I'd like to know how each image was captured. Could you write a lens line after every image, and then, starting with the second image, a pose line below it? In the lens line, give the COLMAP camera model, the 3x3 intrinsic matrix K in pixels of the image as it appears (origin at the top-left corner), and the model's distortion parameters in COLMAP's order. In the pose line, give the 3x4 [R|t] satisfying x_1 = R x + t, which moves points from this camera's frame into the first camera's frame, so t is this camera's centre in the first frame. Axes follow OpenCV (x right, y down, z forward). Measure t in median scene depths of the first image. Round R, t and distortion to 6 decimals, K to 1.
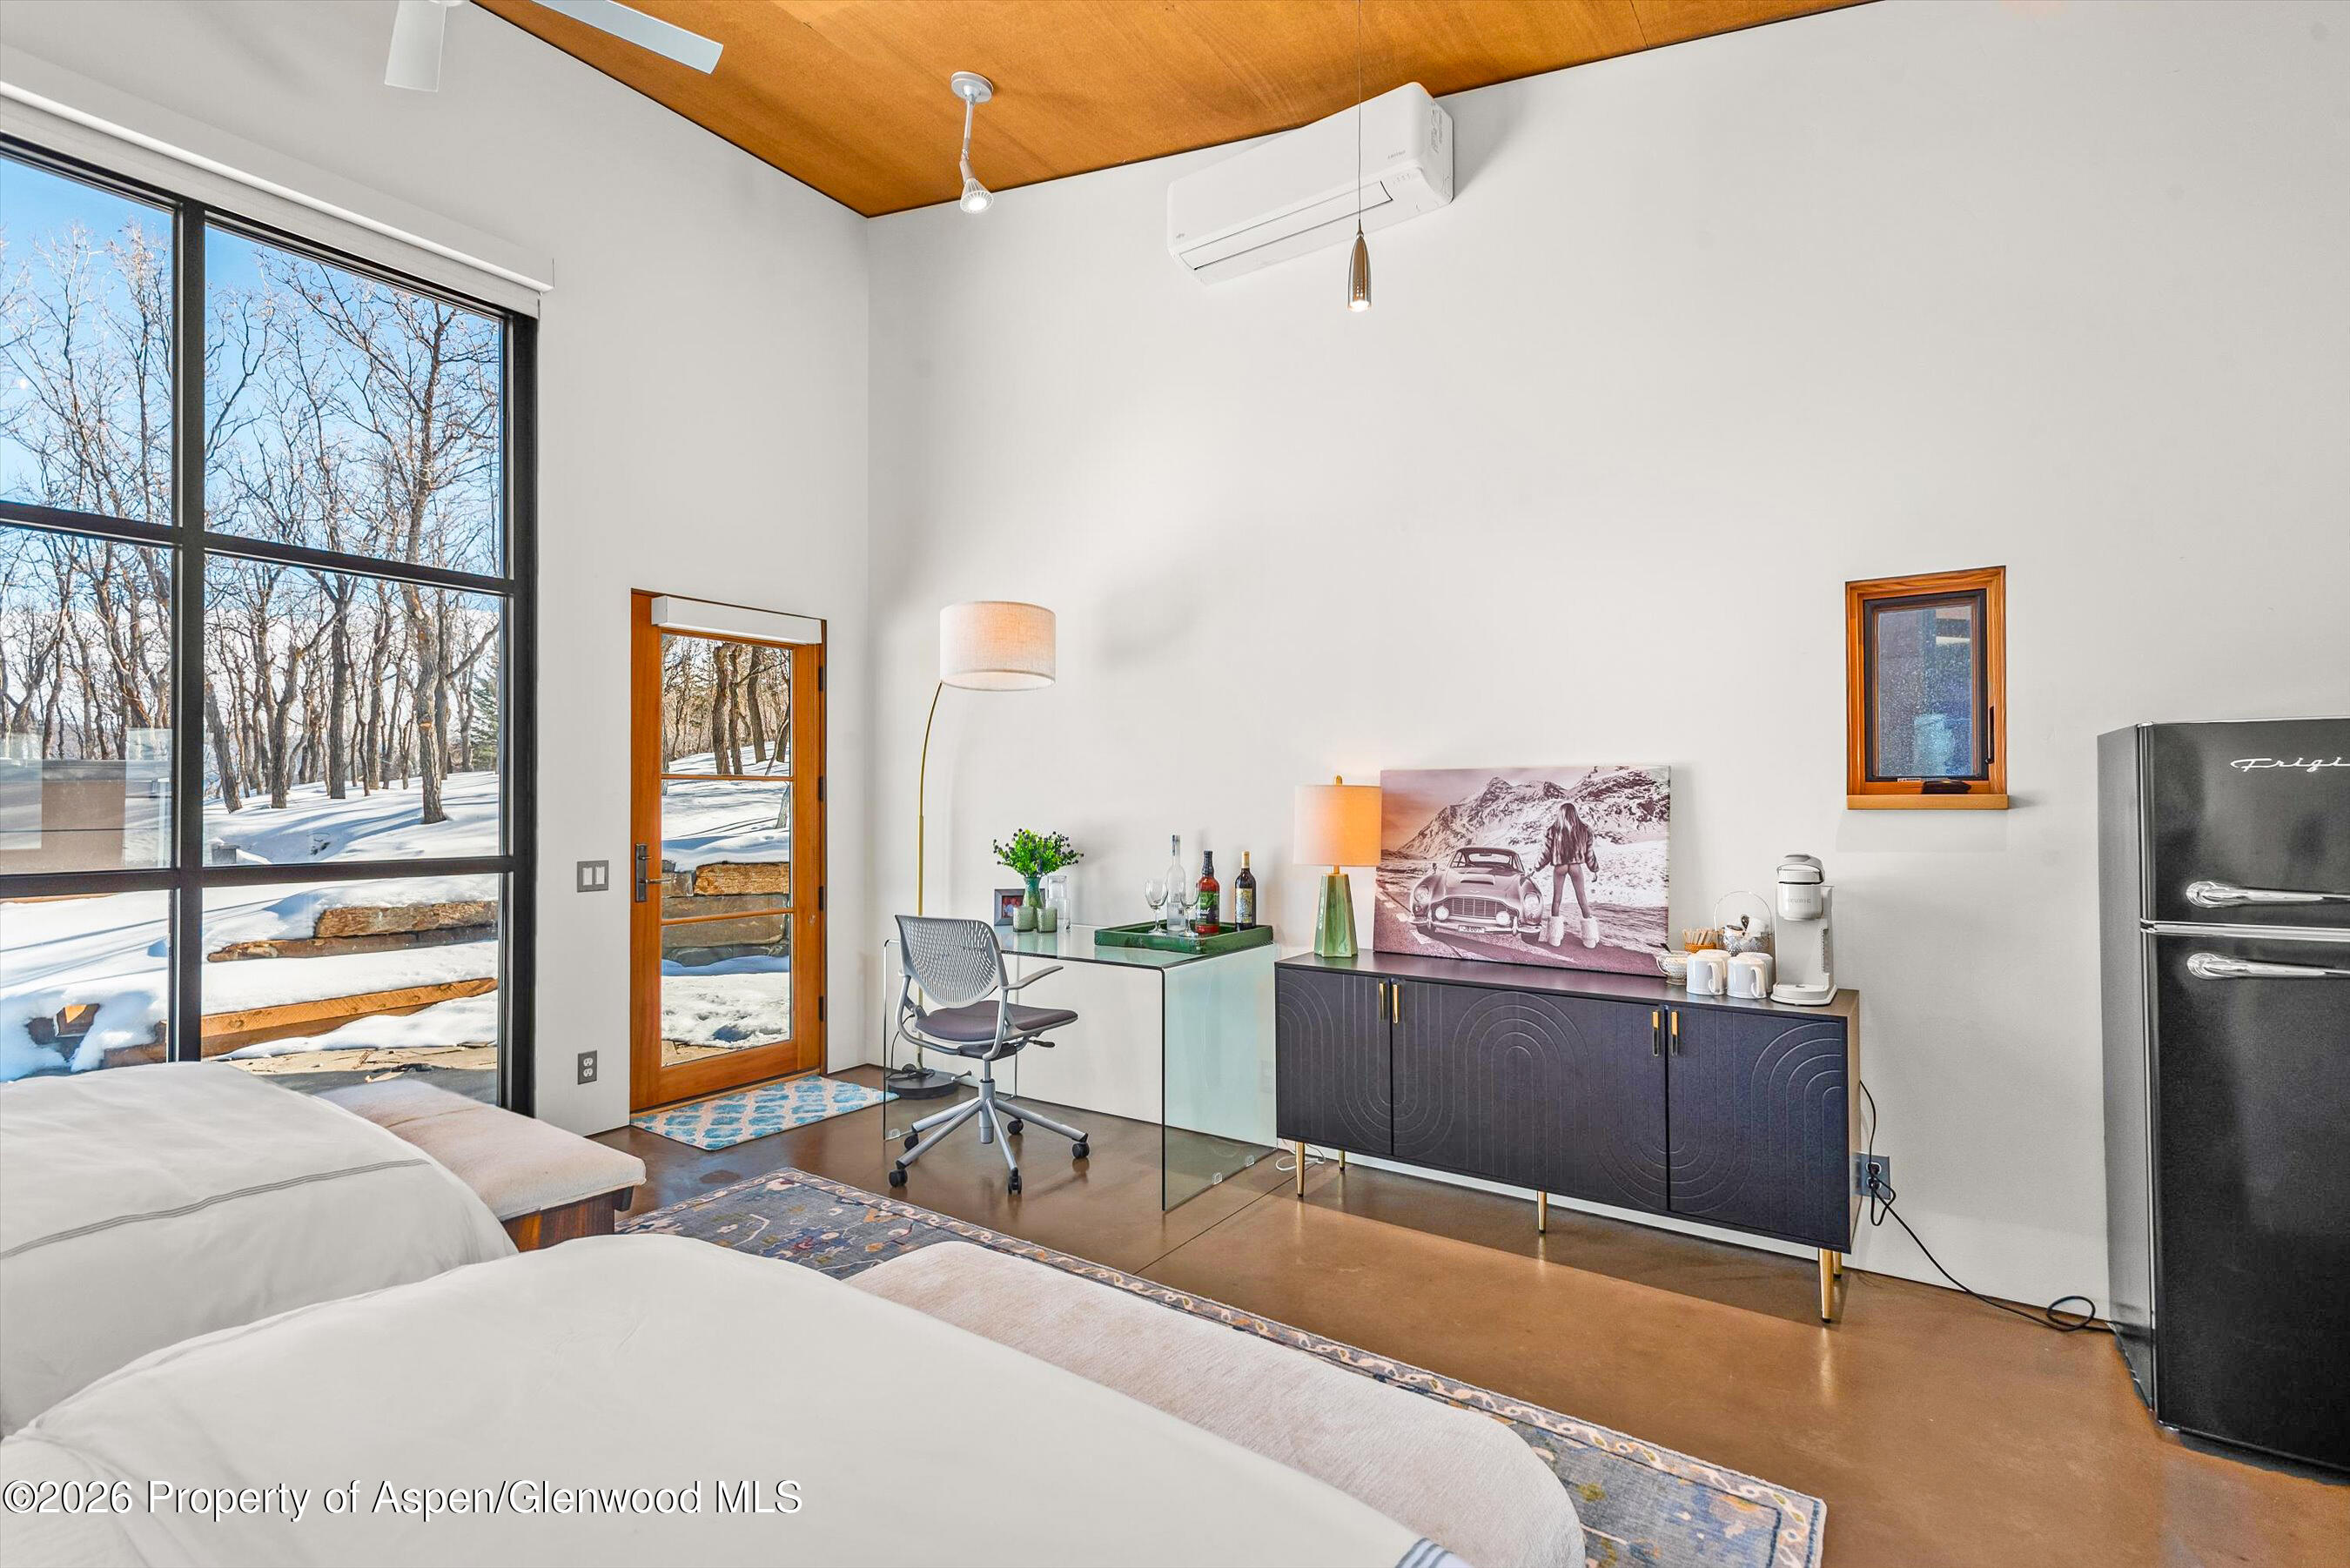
lens RADIAL K [[1067.8, 0, 1246.1], [0, 1067.8, 783.7], [0, 0, 1]] dist [0.009705, 0.000268]
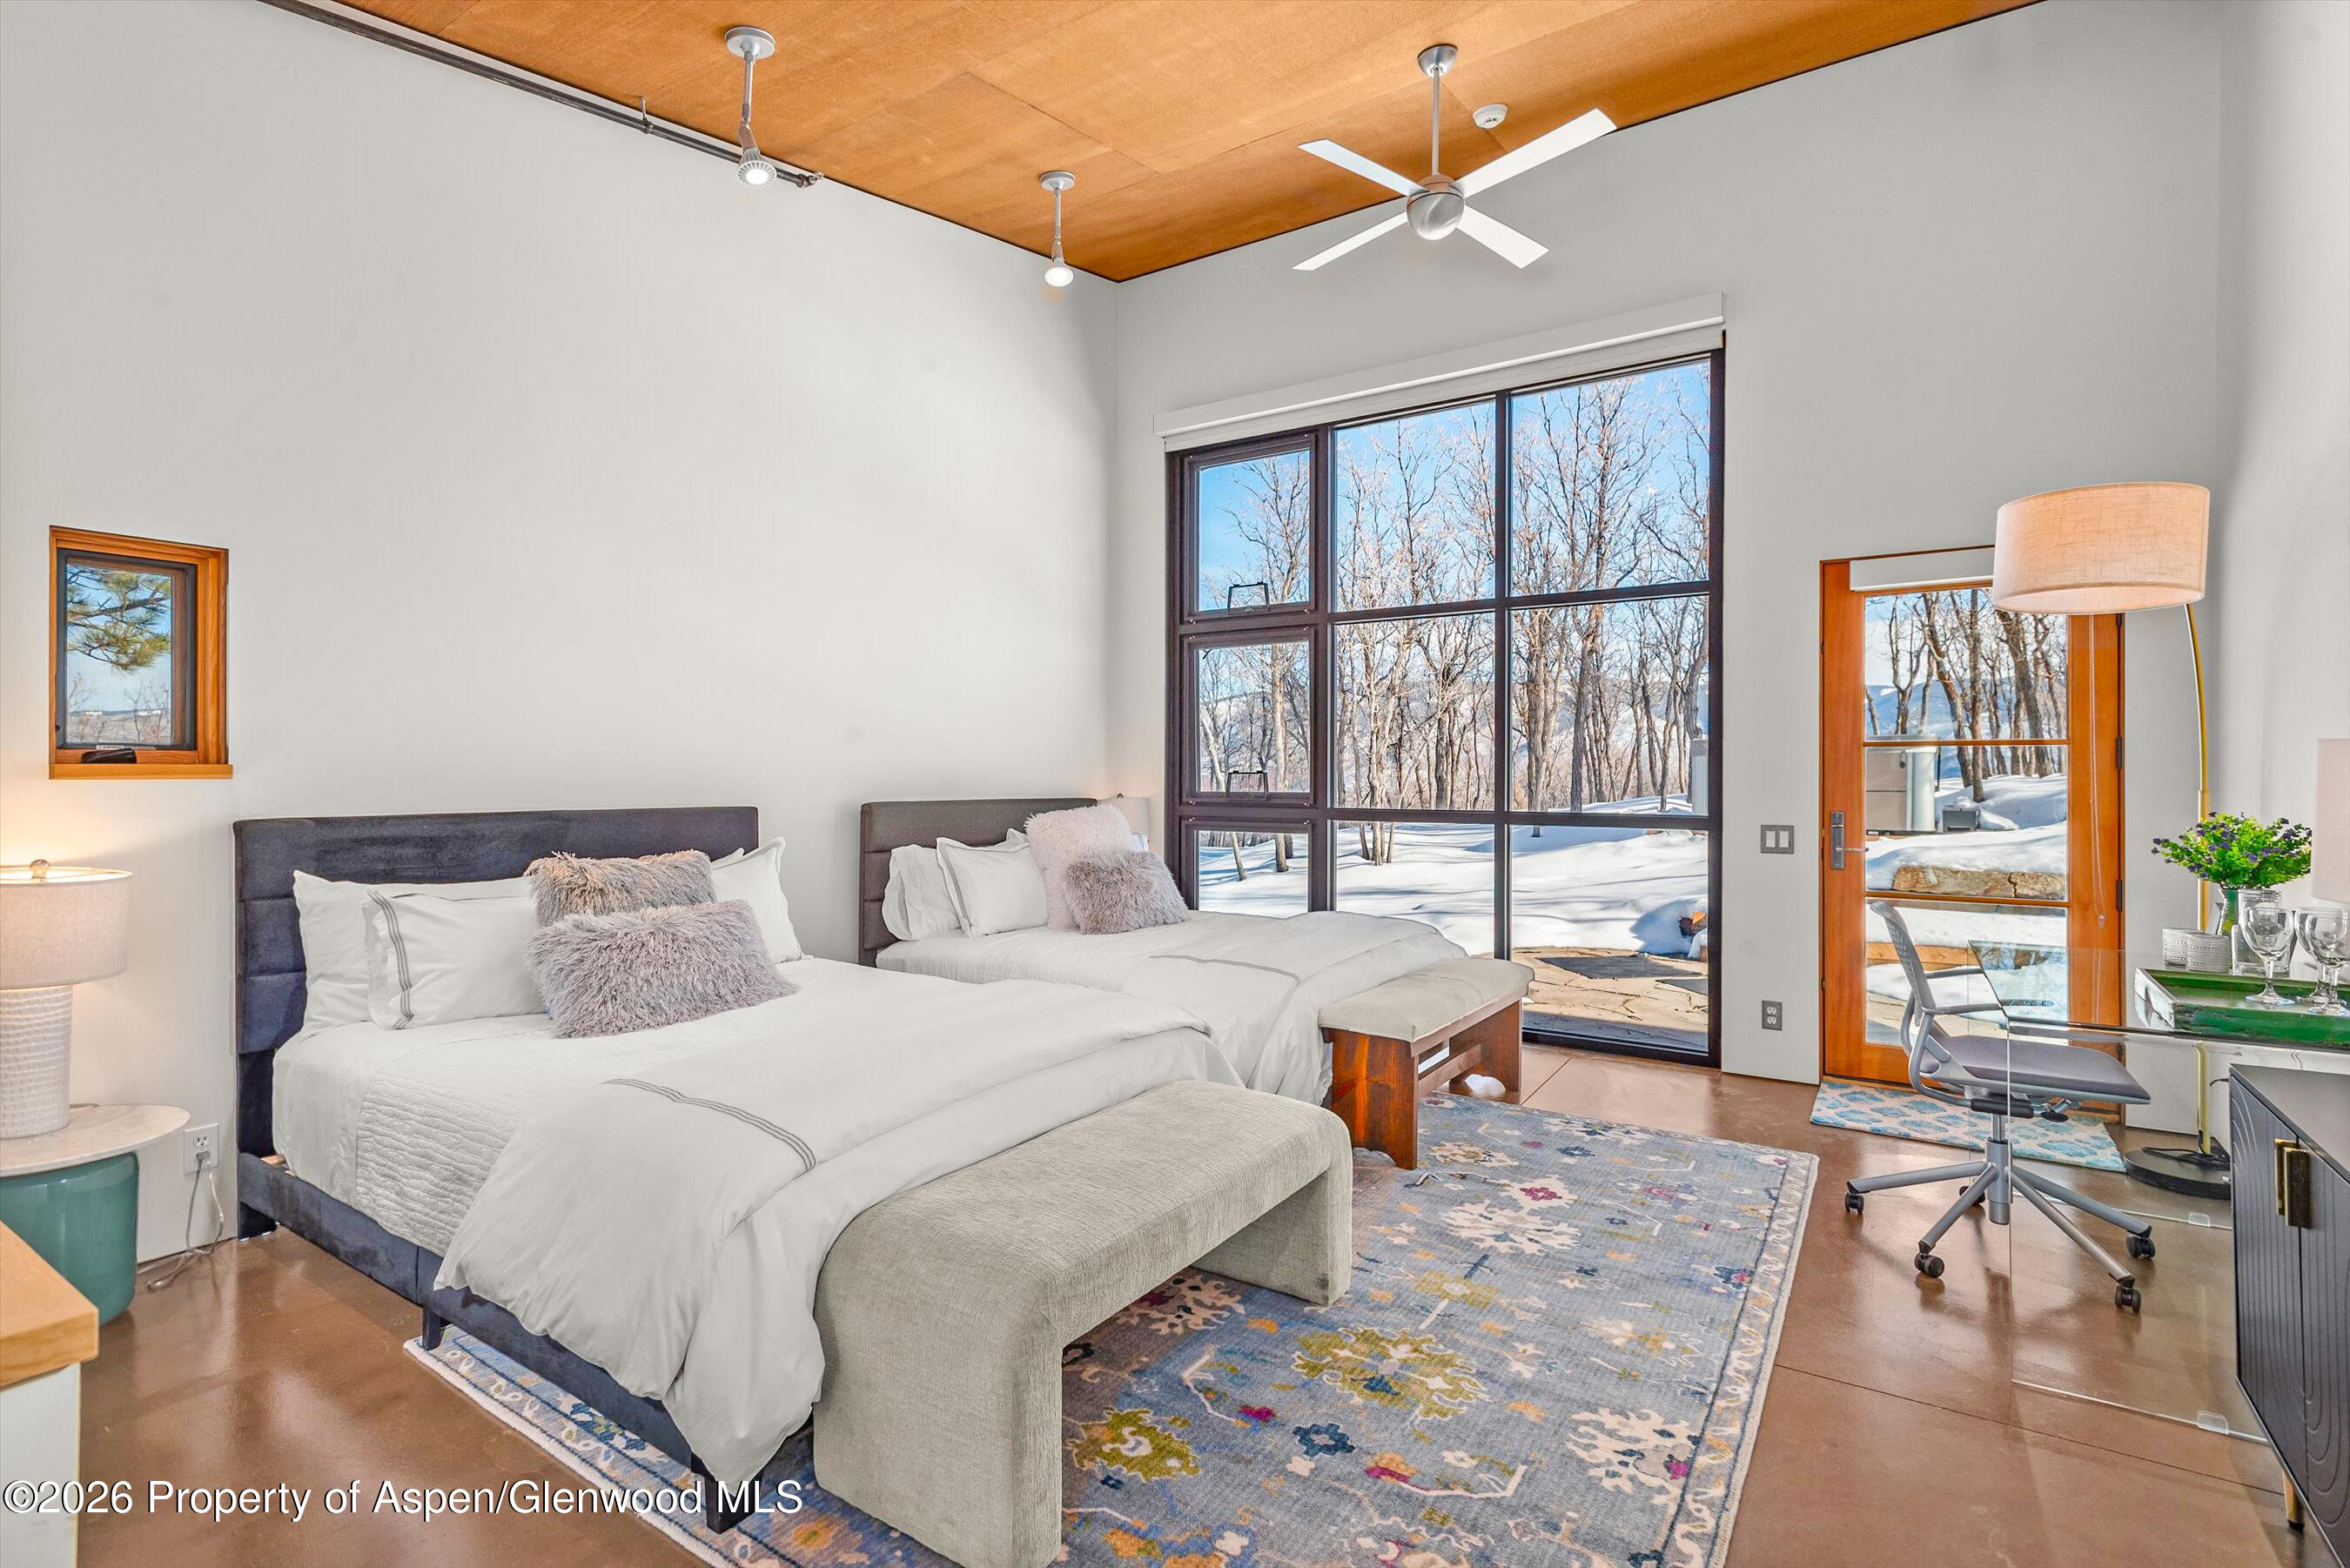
lens RADIAL K [[1144.8, 0, 1165.7], [0, 1144.8, 763.2], [0, 0, 1]] dist [0.000612, 0.001878]
pose [[-0.013776, -0.004308, -0.999896, 0.599228], [0.016717, 0.999850, -0.004538, 0.005795], [0.999765, -0.016778, -0.013702, 0.446345]]
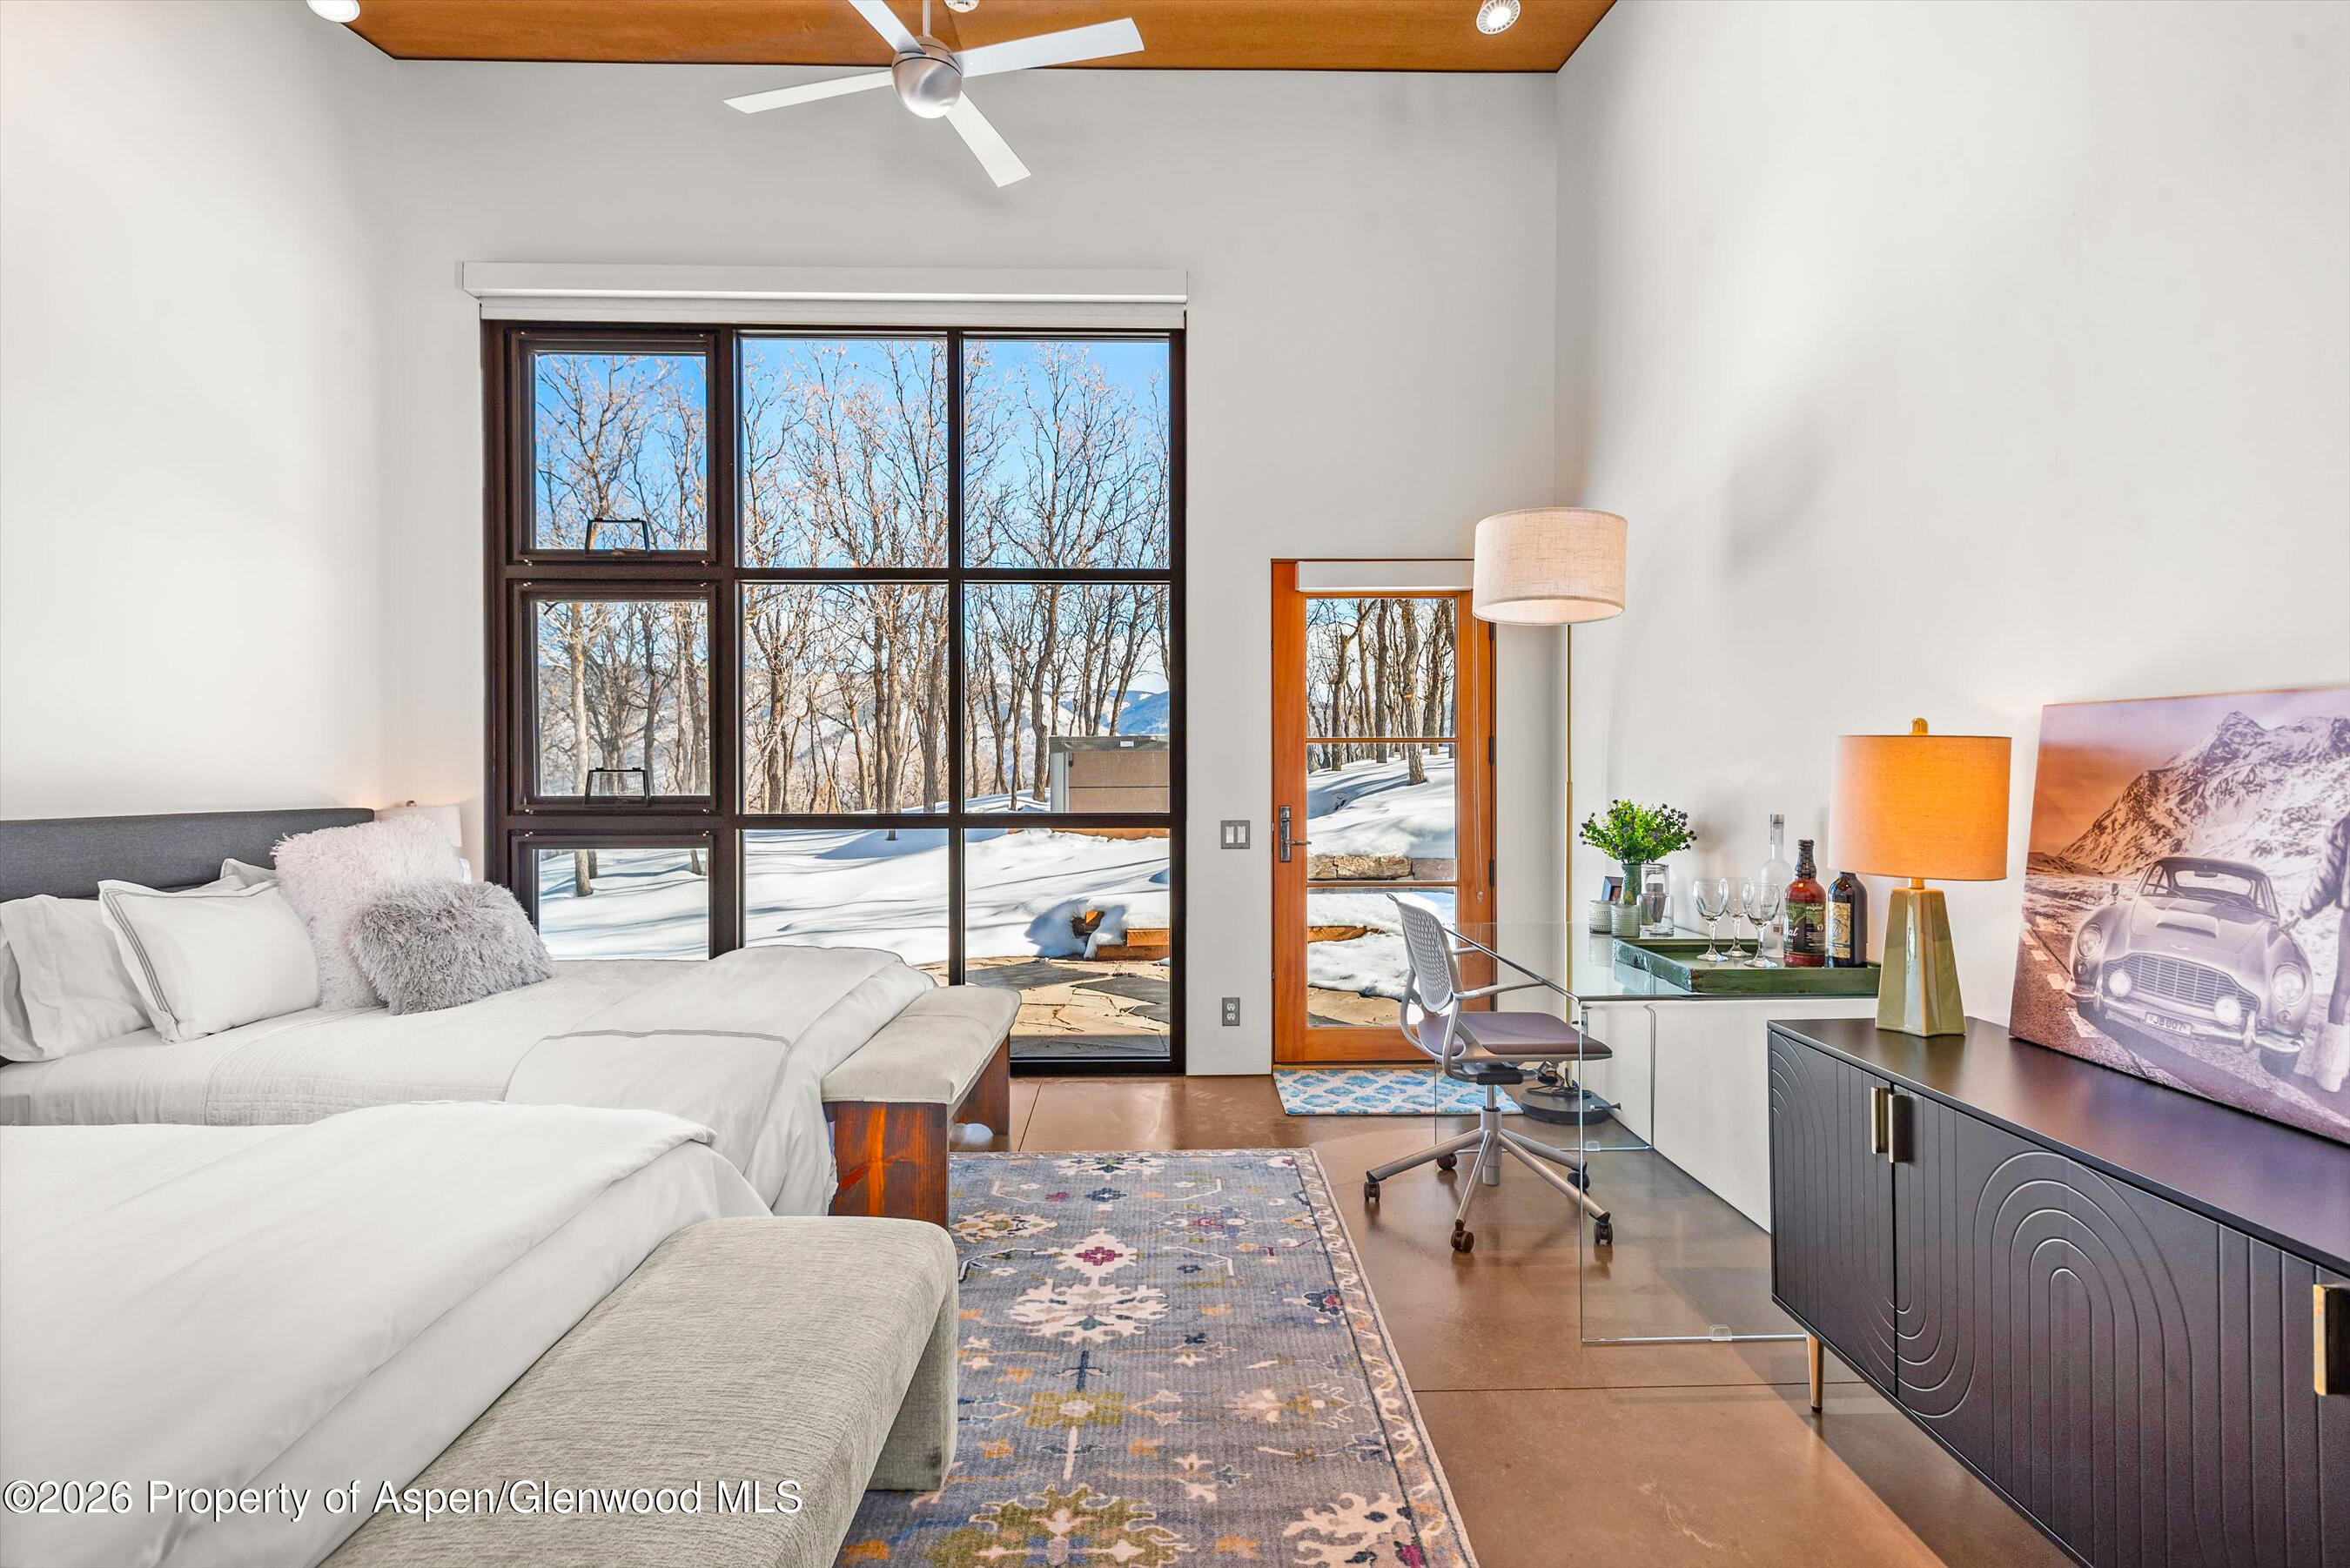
lens RADIAL K [[1214.5, 0, 1215.6], [0, 1214.5, 776.7], [0, 0, 1]] dist [0.002325, -0.000467]
pose [[0.575820, 0.006921, -0.817547, 0.405493], [0.014394, 0.999723, 0.018602, 0.006205], [0.817449, -0.022480, 0.575562, 0.317522]]
